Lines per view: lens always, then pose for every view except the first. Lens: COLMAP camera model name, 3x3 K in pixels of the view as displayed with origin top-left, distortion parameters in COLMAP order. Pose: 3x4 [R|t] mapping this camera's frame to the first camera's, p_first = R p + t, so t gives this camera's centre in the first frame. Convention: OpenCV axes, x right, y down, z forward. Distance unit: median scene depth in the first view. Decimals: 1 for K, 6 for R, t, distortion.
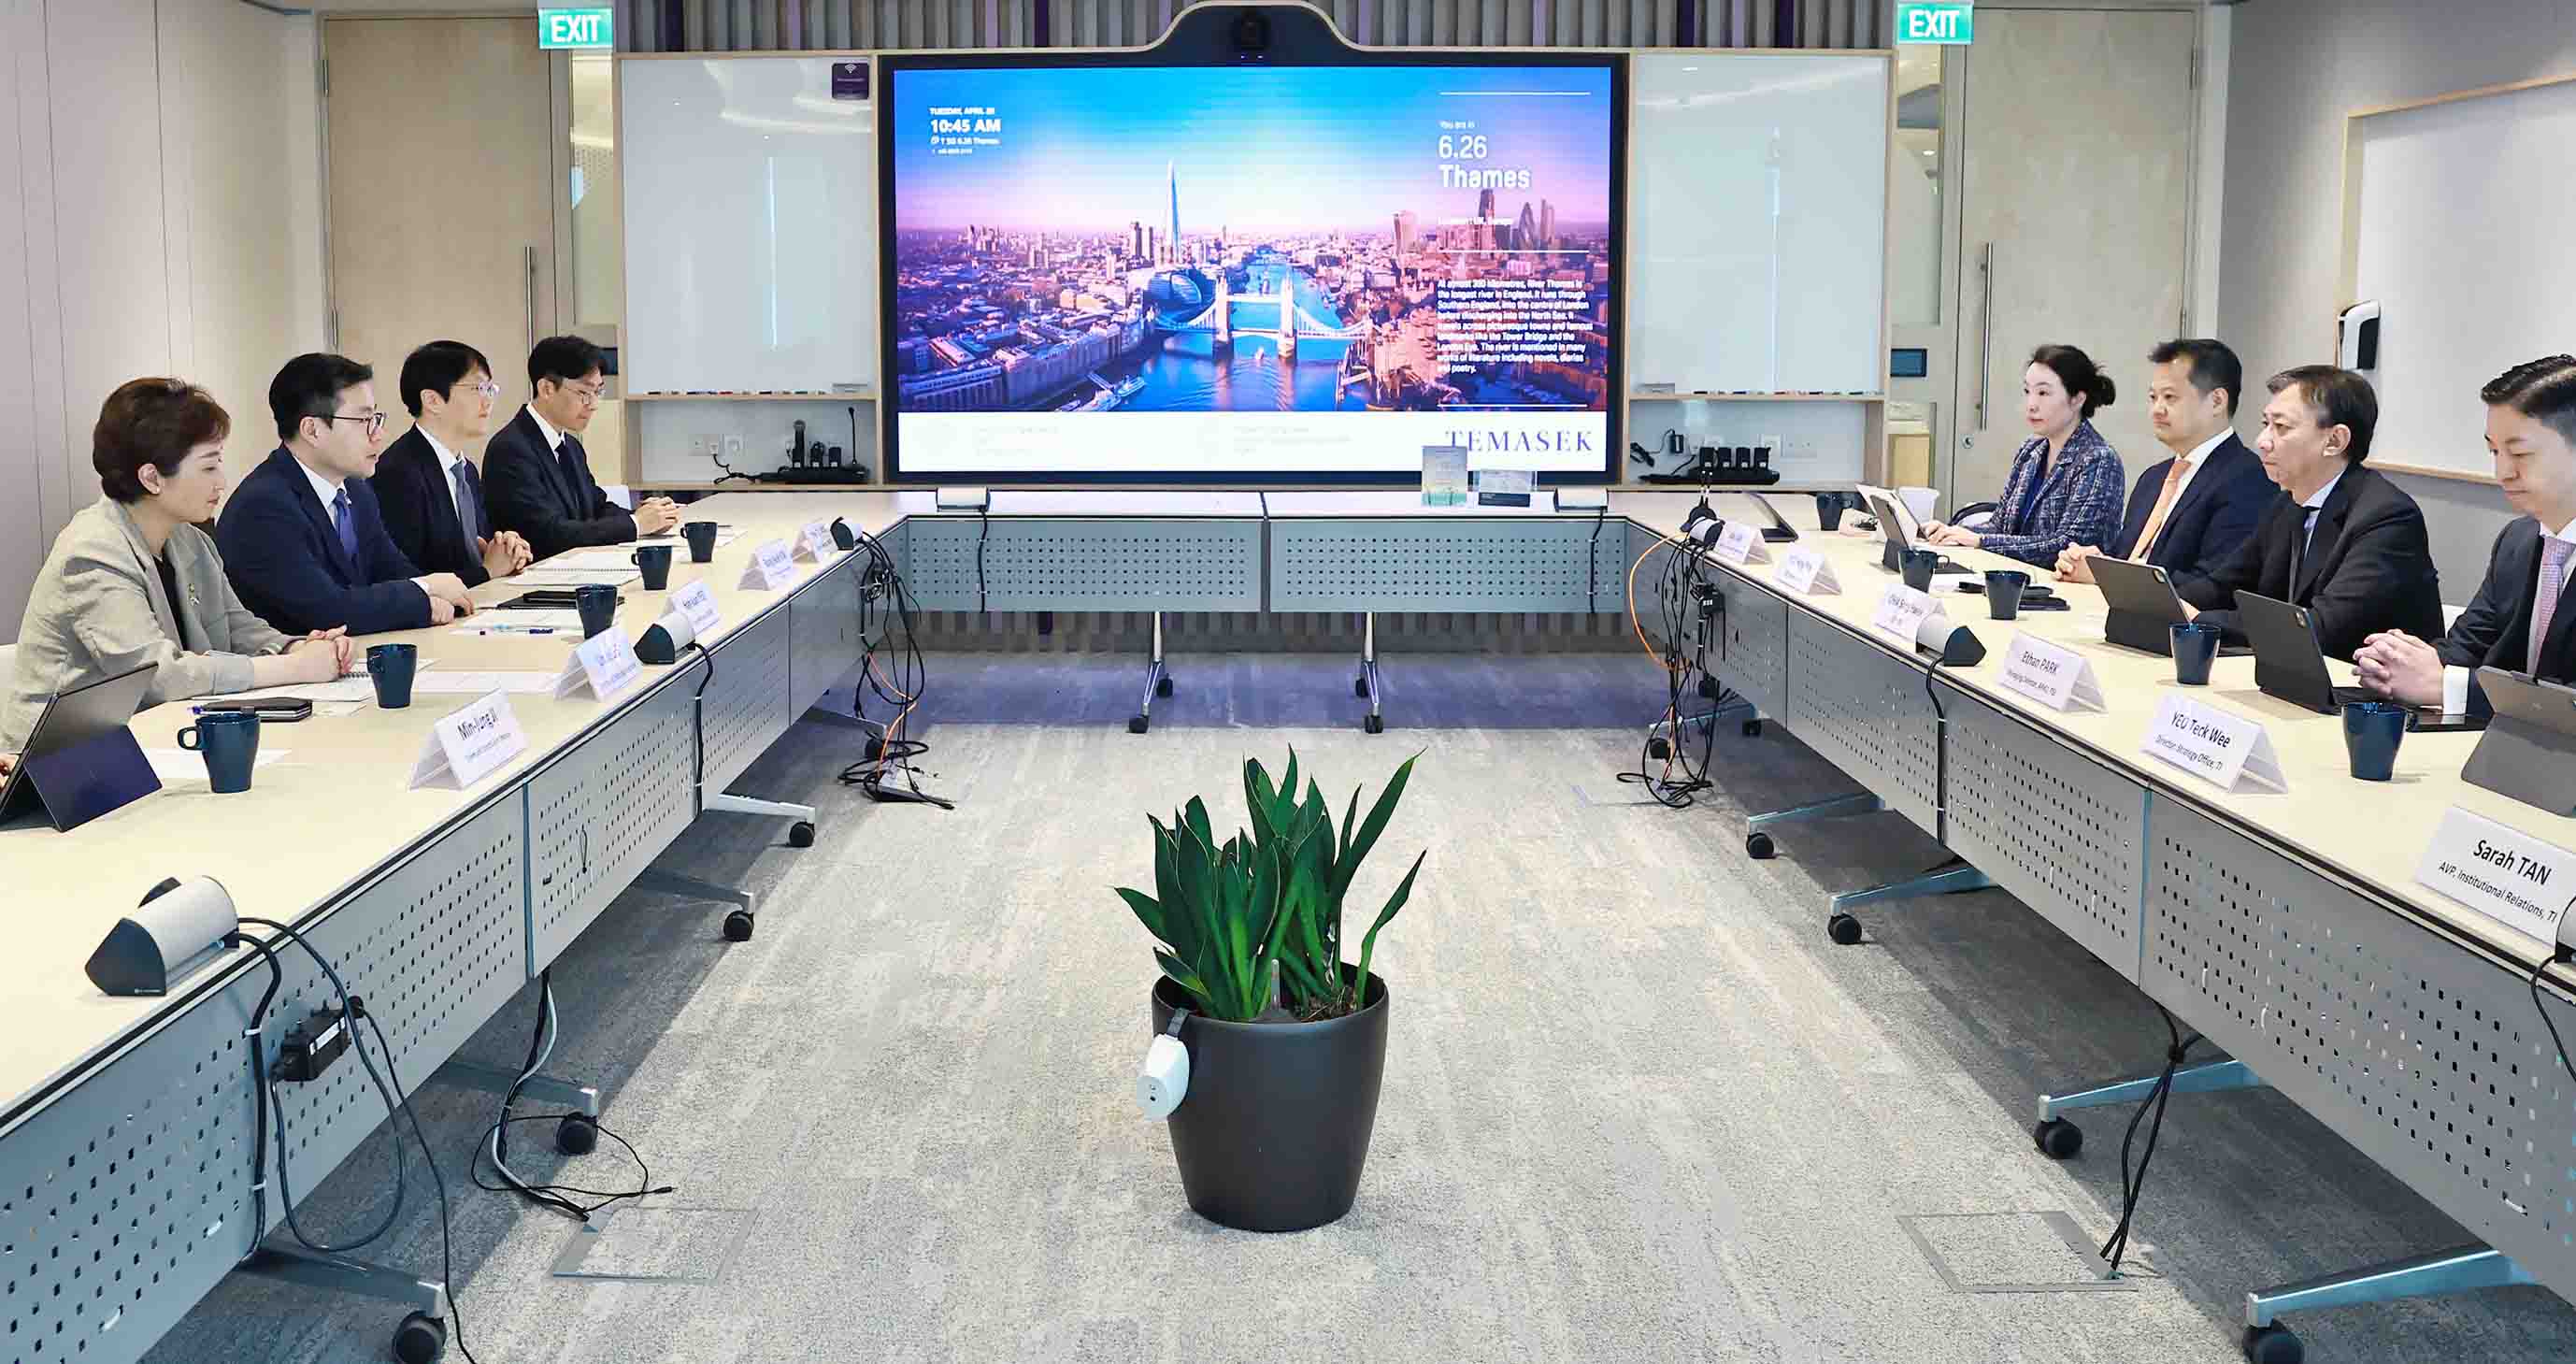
lens RADIAL K [[2053.5, 0, 1287.0], [0, 2053.5, 588.5], [0, 0, 1]] dist [-0.077629, 0.004073]
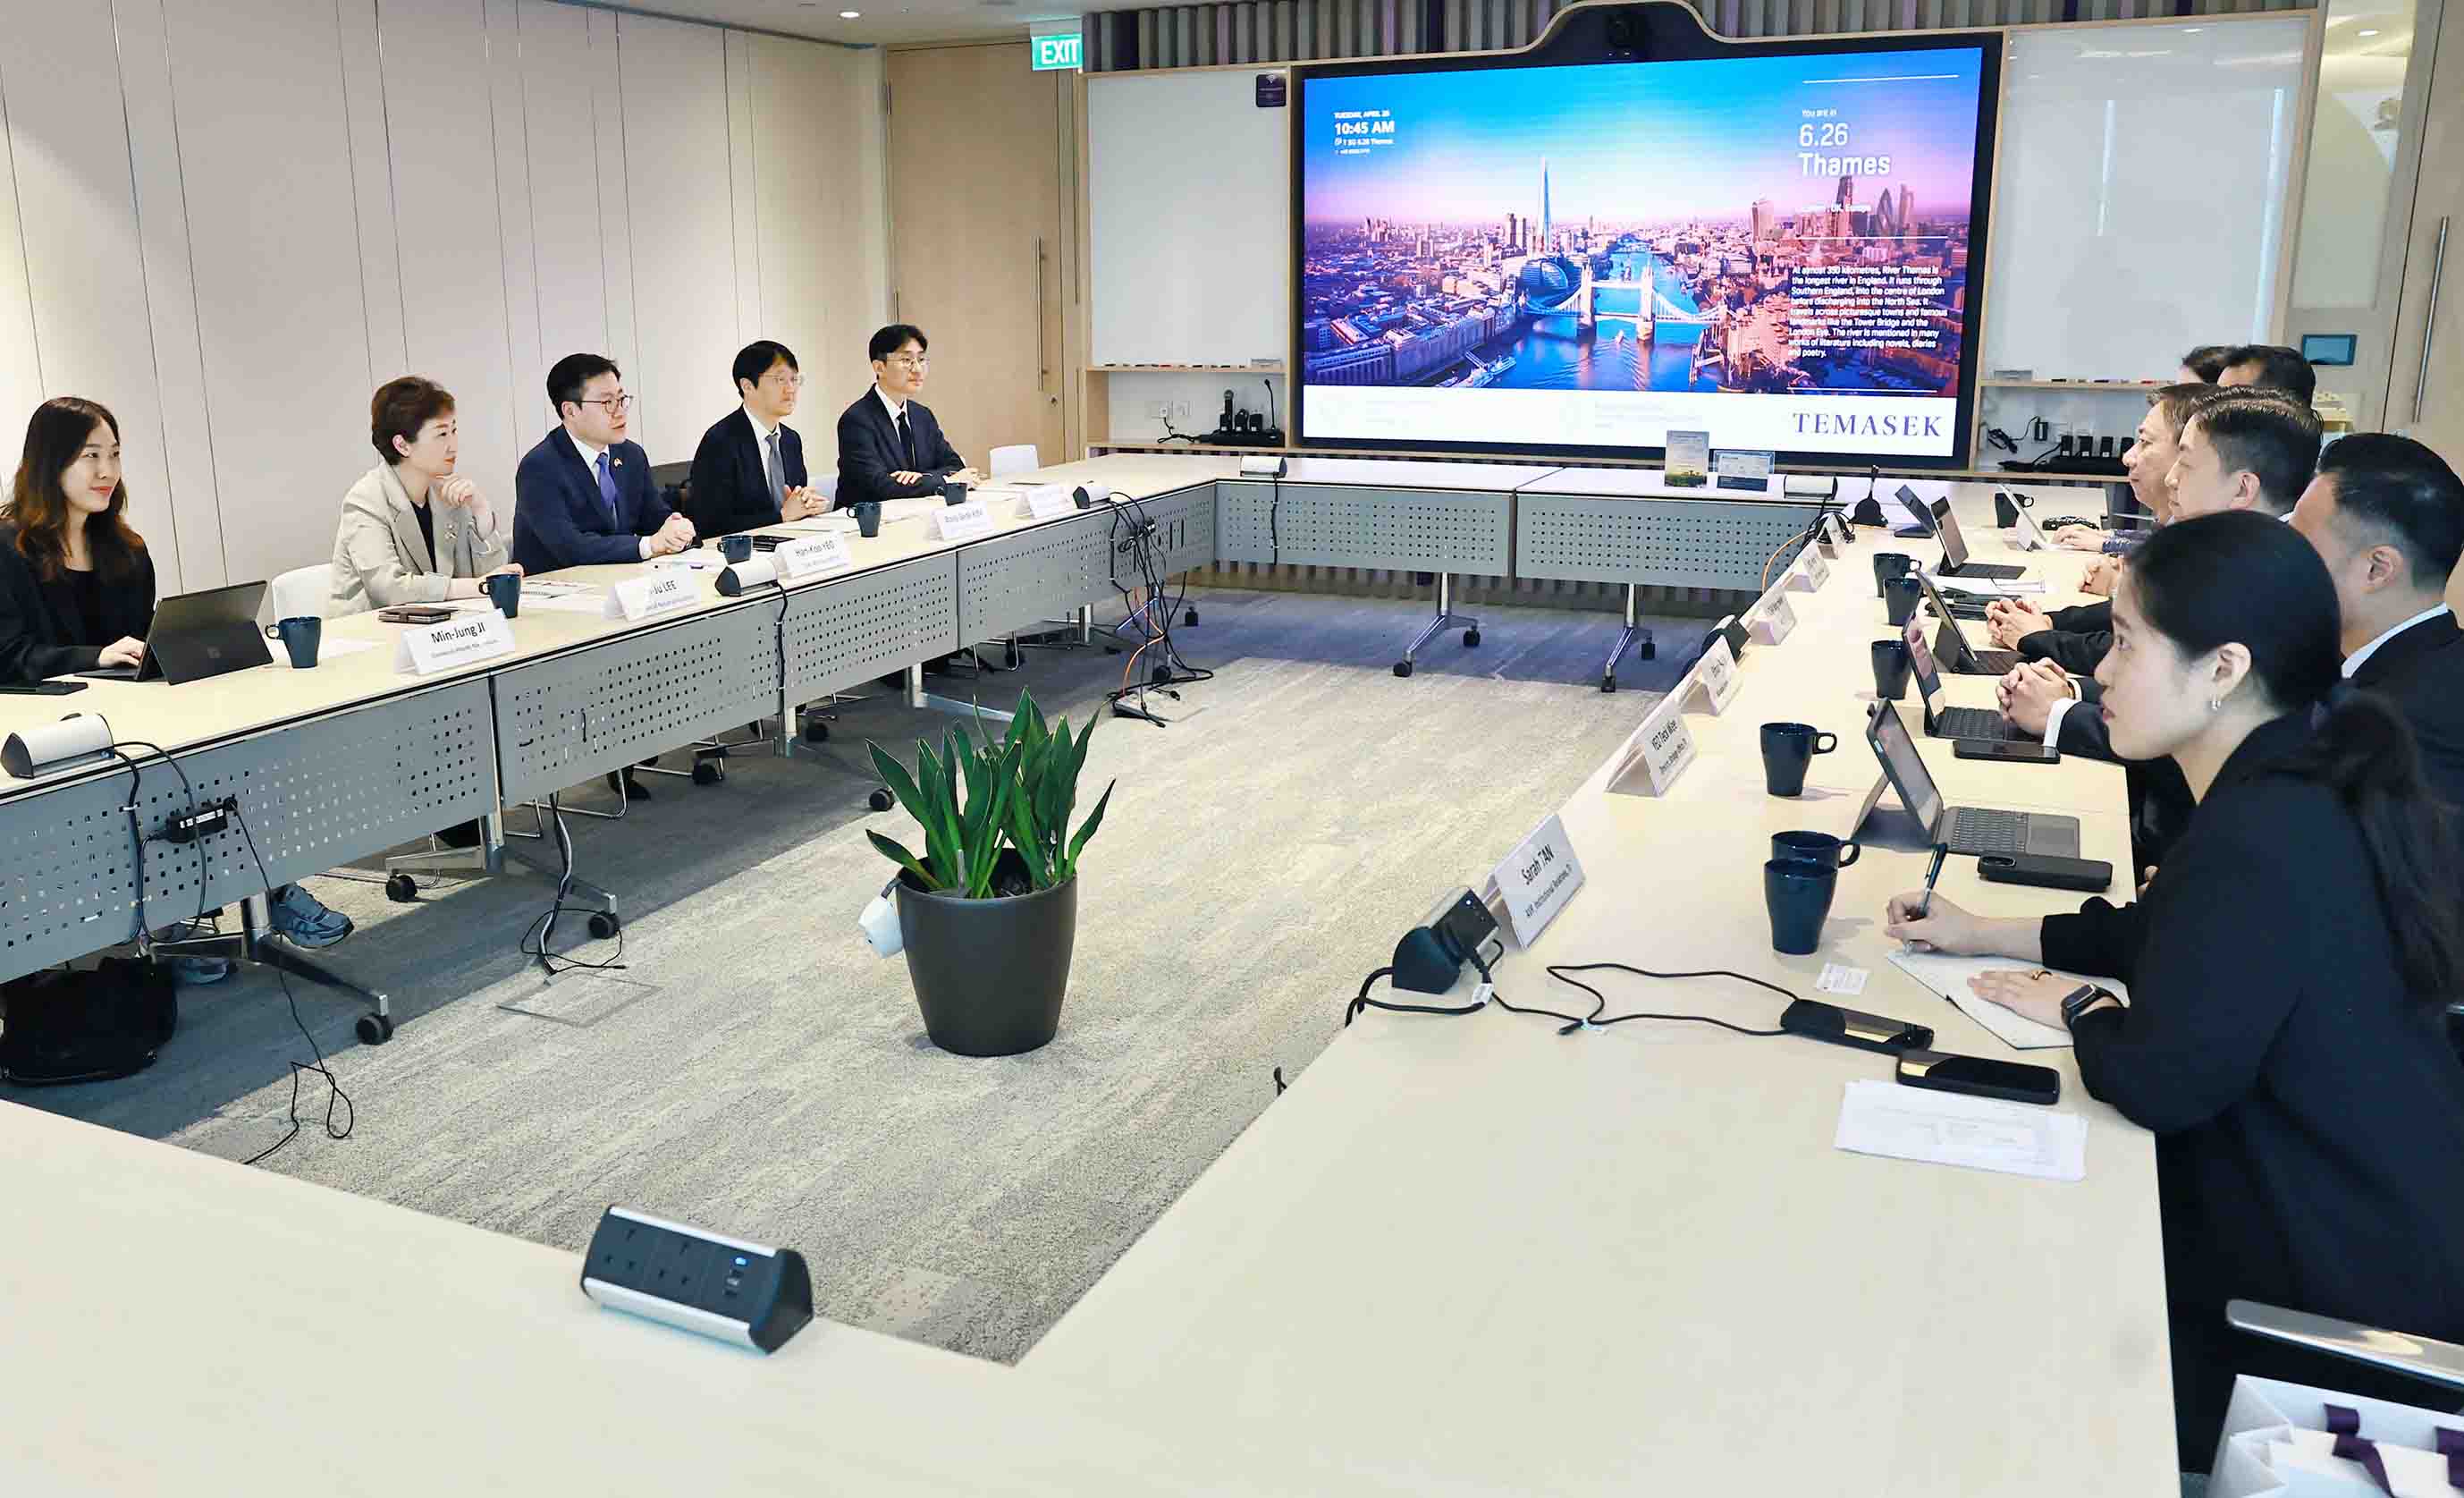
lens RADIAL K [[1904.6, 0, 1232.0], [0, 1904.6, 749.0], [0, 0, 1]] dist [-0.082623, 0.100284]
pose [[0.922113, 0.086803, -0.377058, 0.193065], [-0.043709, 0.991642, 0.121394, -0.011362], [0.384444, -0.095458, 0.918200, -0.011929]]
